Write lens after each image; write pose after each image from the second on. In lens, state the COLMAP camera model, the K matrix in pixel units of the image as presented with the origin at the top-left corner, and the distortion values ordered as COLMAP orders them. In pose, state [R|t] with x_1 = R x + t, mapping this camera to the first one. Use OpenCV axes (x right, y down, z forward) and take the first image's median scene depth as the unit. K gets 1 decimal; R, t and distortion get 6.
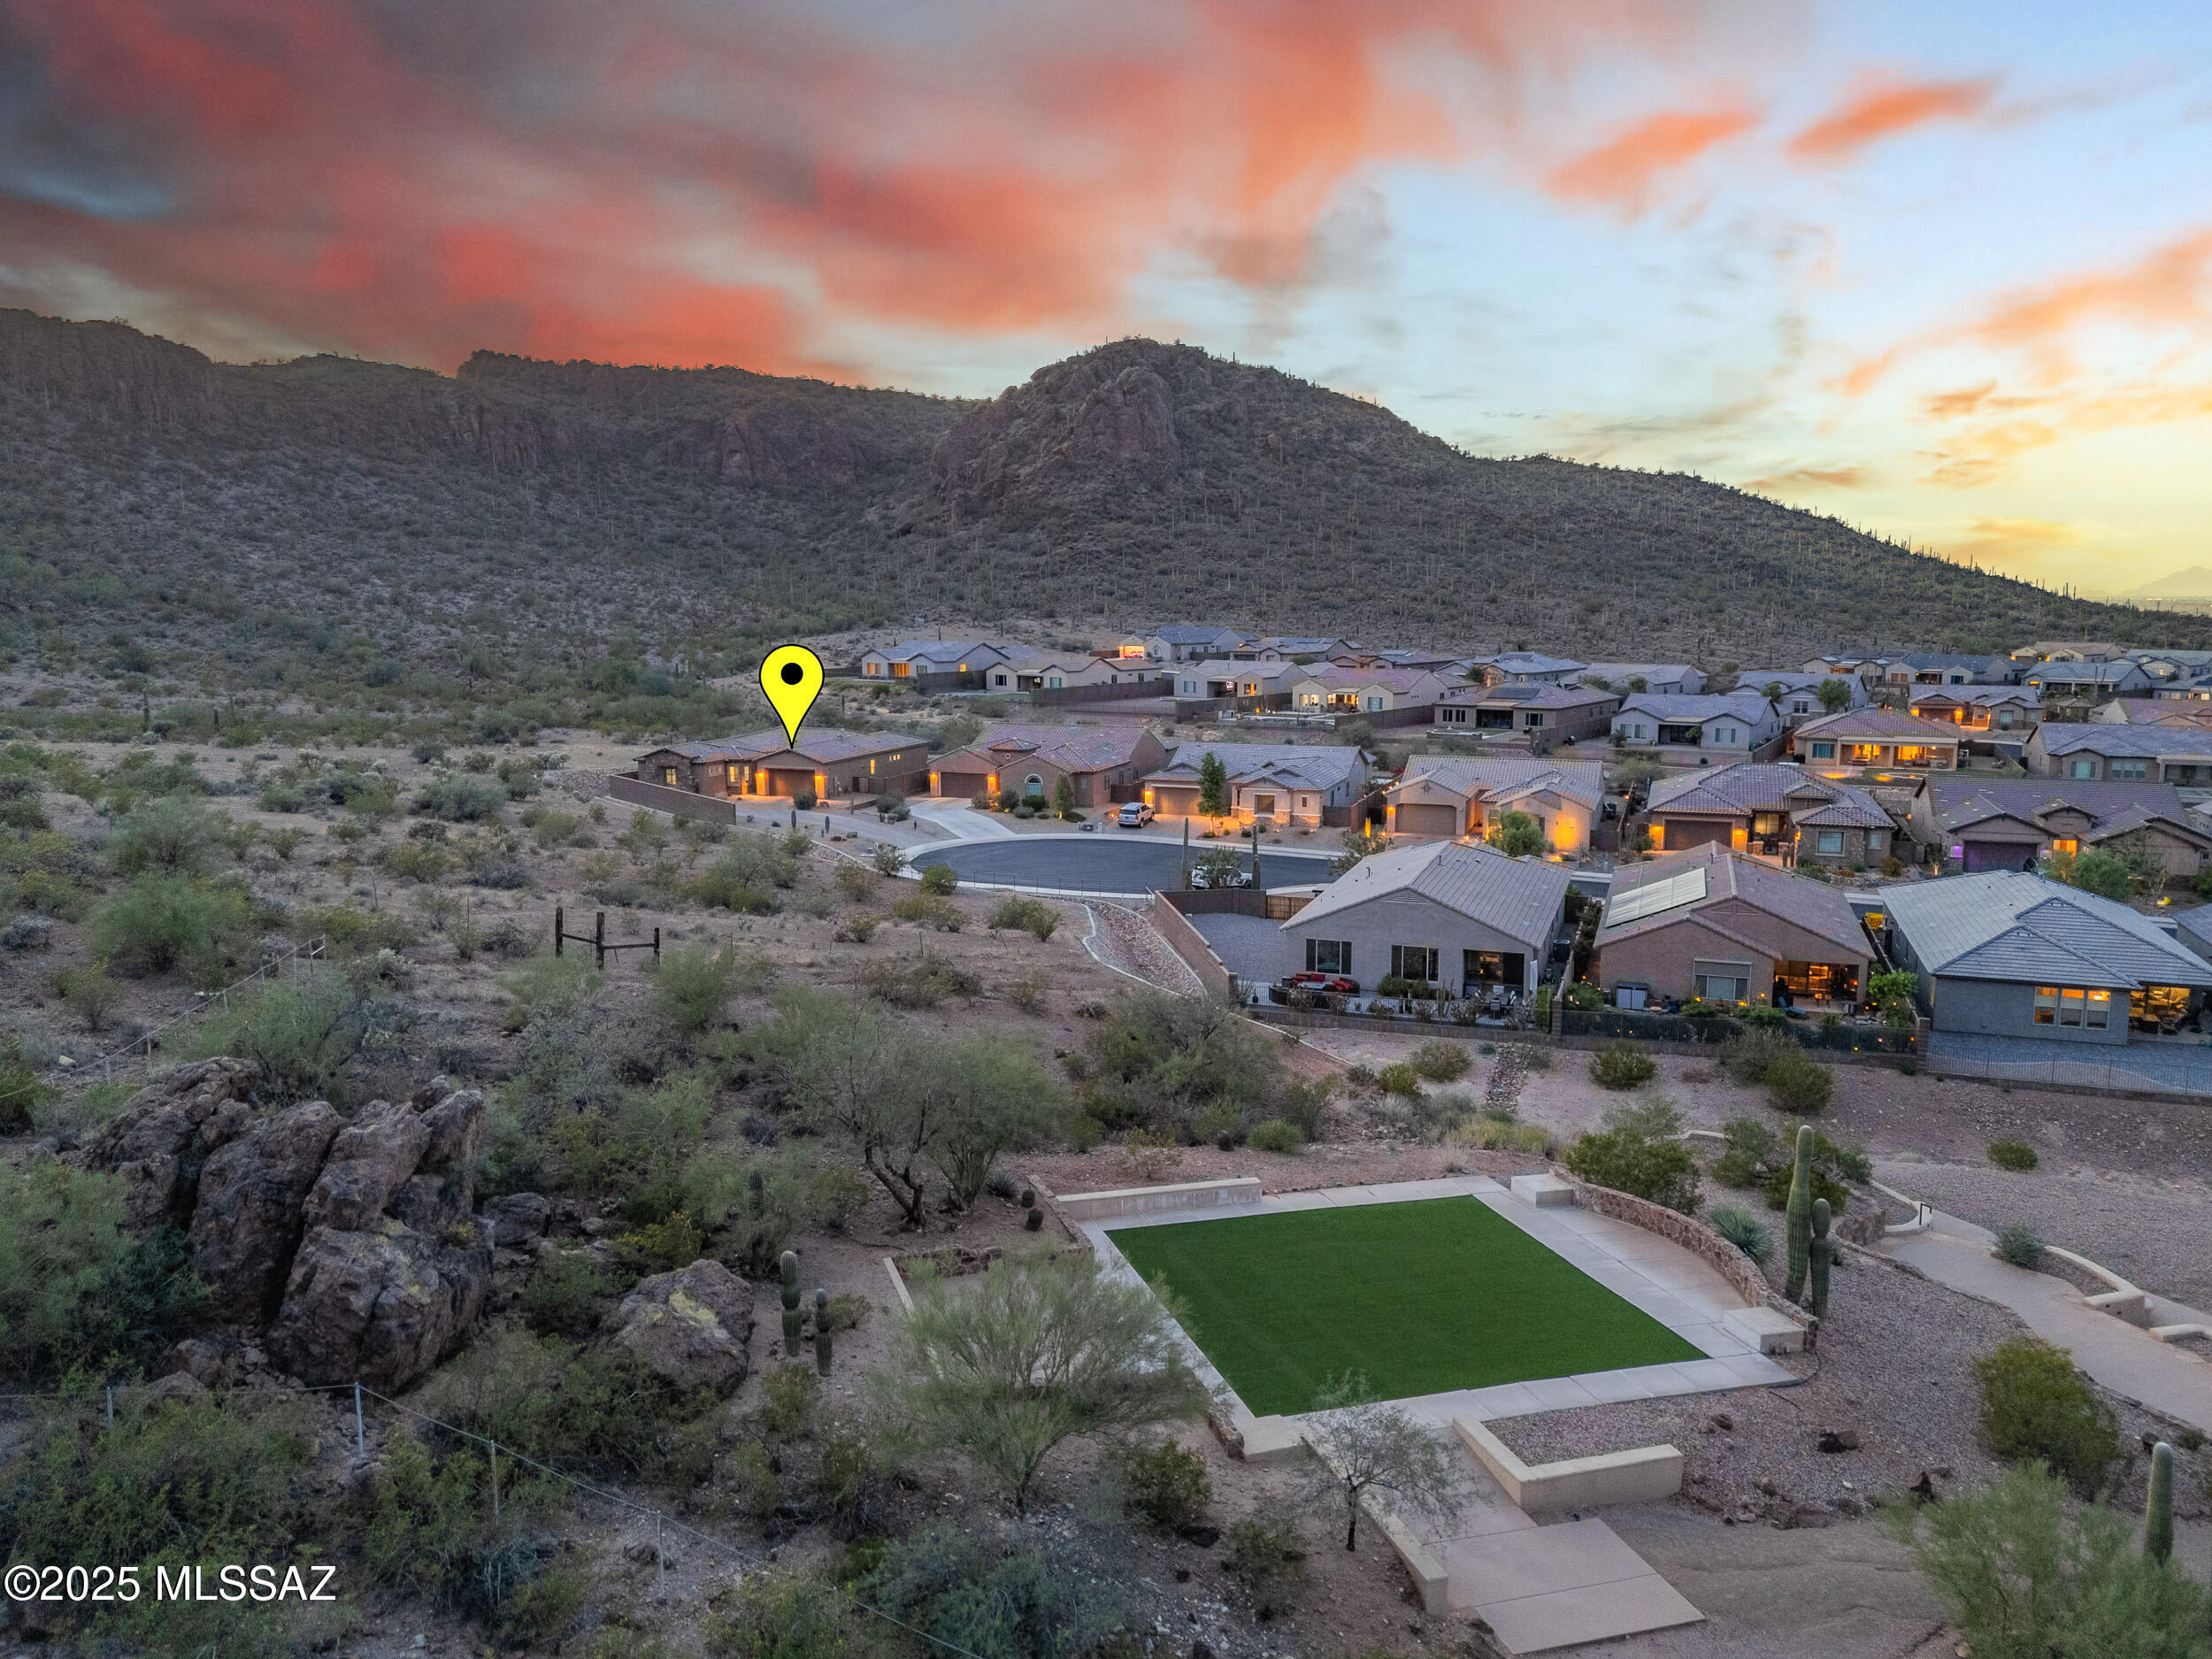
lens RADIAL K [[1584.0, 0, 1108.7], [0, 1584.0, 859.2], [0, 0, 1]] dist [0.061940, -0.057133]
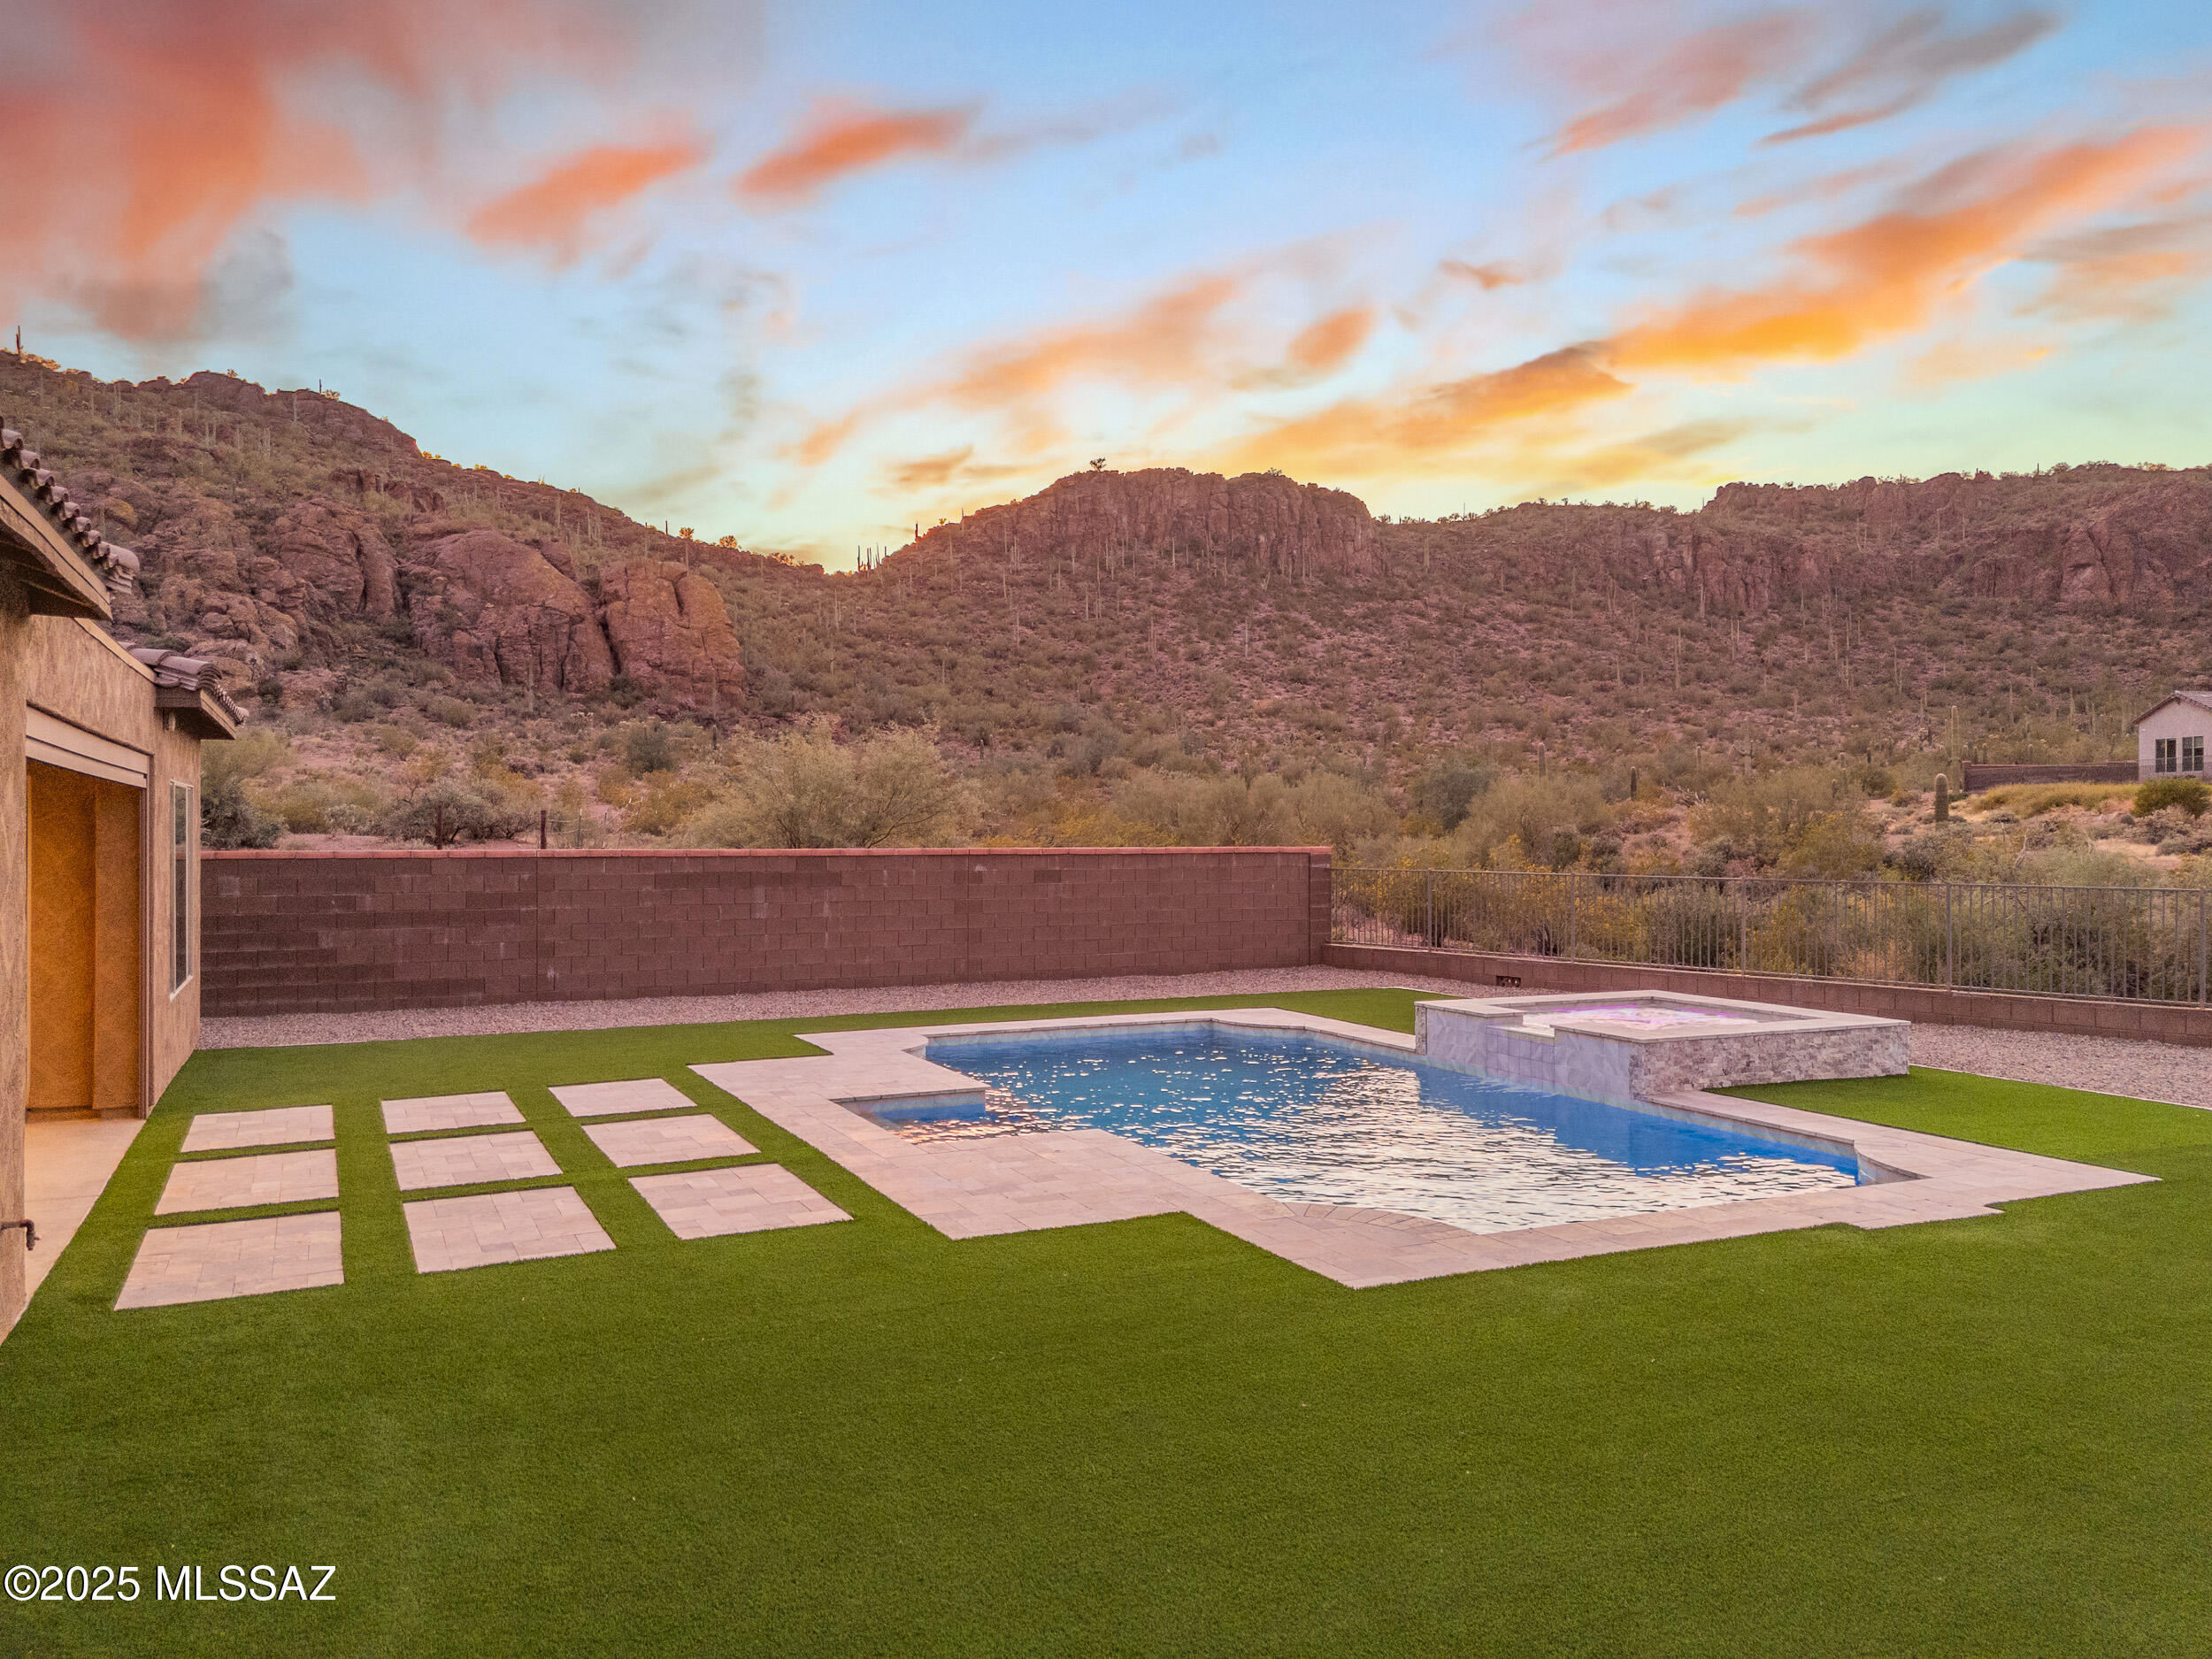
lens RADIAL K [[1623.6, 0, 1106.0], [0, 1623.6, 829.5], [0, 0, 1]] dist [0.066897, -0.061957]
pose [[0.698896, -0.001237, -0.715222, -0.032907], [-0.117607, 0.986188, -0.116629, -0.022068], [0.705488, 0.165627, 0.689097, 0.324980]]
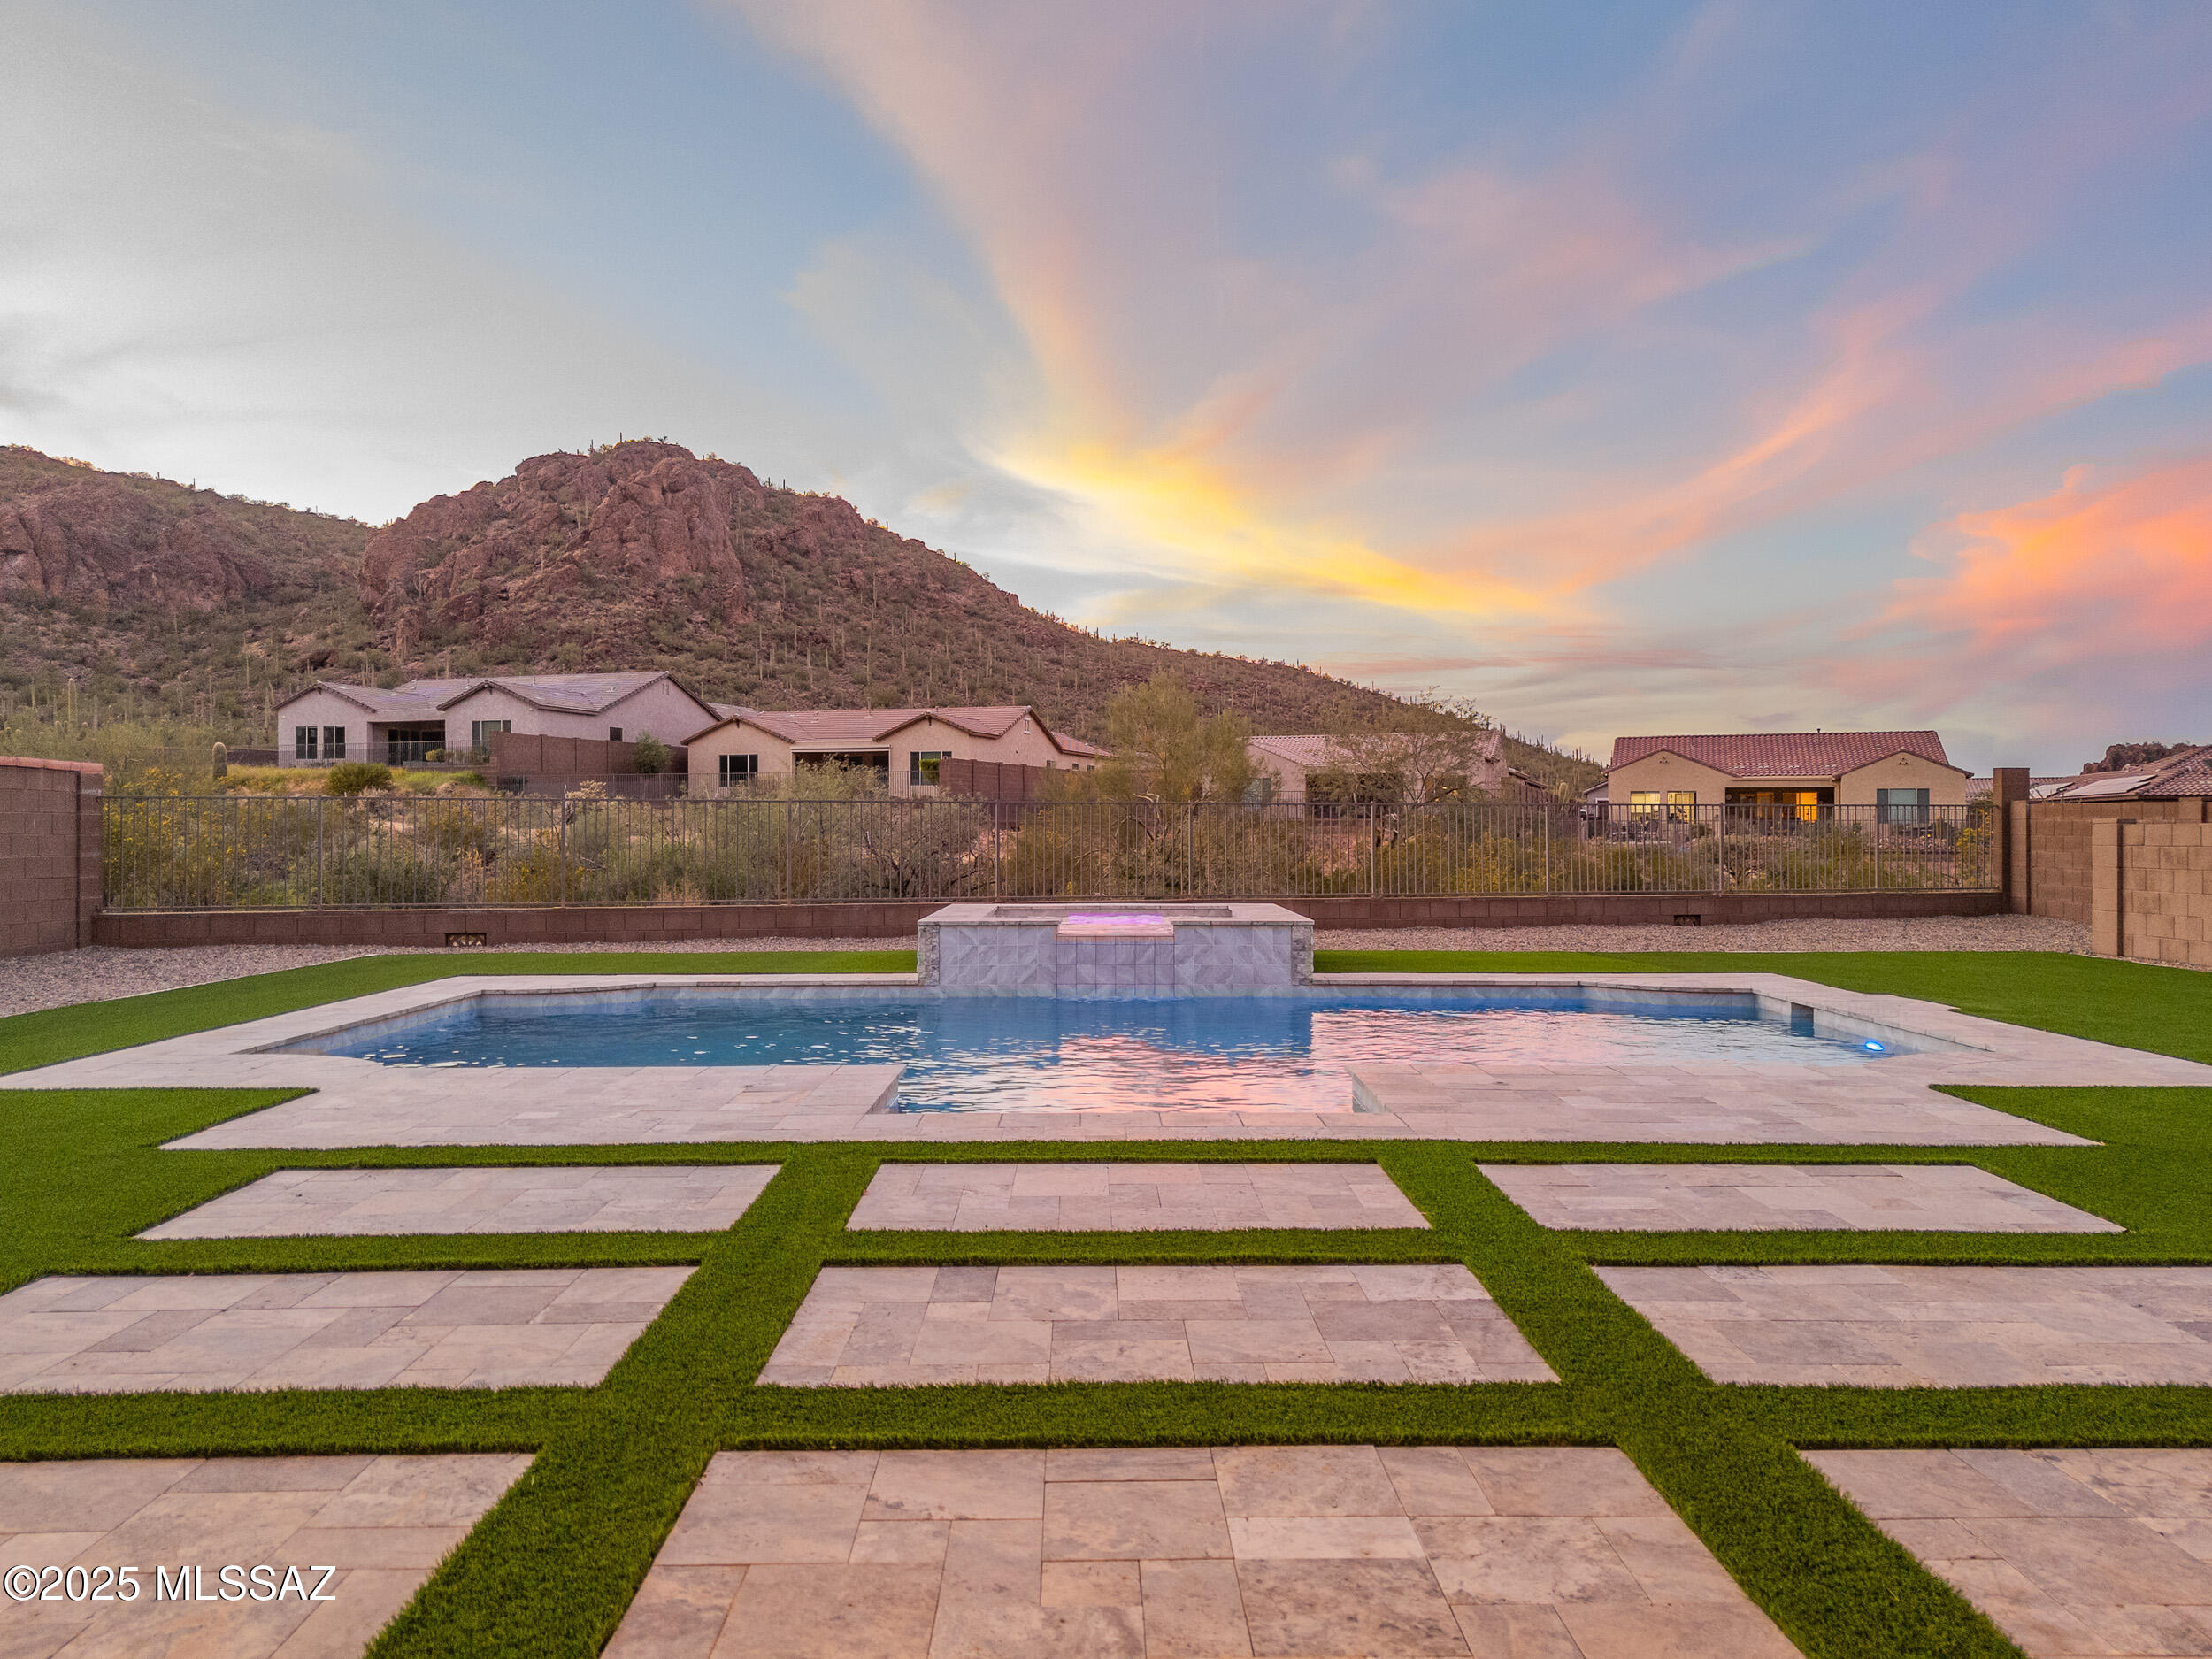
lens RADIAL K [[1648.9, 0, 1106.0], [0, 1648.9, 829.5], [0, 0, 1]] dist [0.051483, -0.033303]
pose [[0.943987, 0.000661, 0.329982, -0.055910], [0.054693, 0.985853, -0.158436, -0.020433], [-0.325419, 0.167609, 0.930597, 0.326681]]
